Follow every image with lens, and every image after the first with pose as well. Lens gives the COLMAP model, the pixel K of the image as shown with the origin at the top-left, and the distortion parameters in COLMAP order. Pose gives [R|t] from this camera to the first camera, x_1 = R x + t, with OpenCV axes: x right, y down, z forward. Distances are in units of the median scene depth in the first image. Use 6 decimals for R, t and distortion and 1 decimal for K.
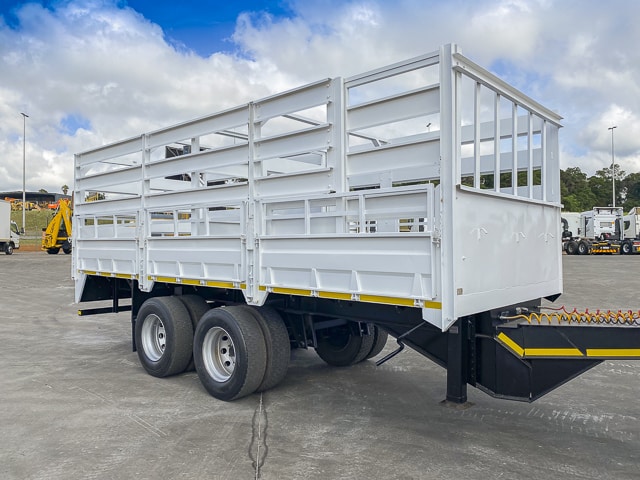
lens RADIAL K [[498.6, 0, 318.8], [0, 498.6, 243.5], [0, 0, 1]] dist [-0.015085, 0.002255]
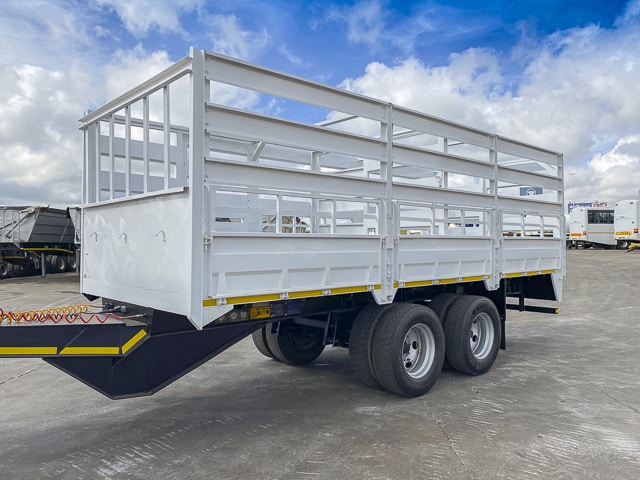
lens RADIAL K [[498.6, 0, 320.3], [0, 498.6, 237.3], [0, 0, 1]] dist [-0.015085, 0.002255]
pose [[-0.088370, -0.007259, -0.996061, 1.268796], [-0.004974, 0.999964, -0.006846, -0.006280], [0.996075, 0.004350, -0.088403, 1.364648]]
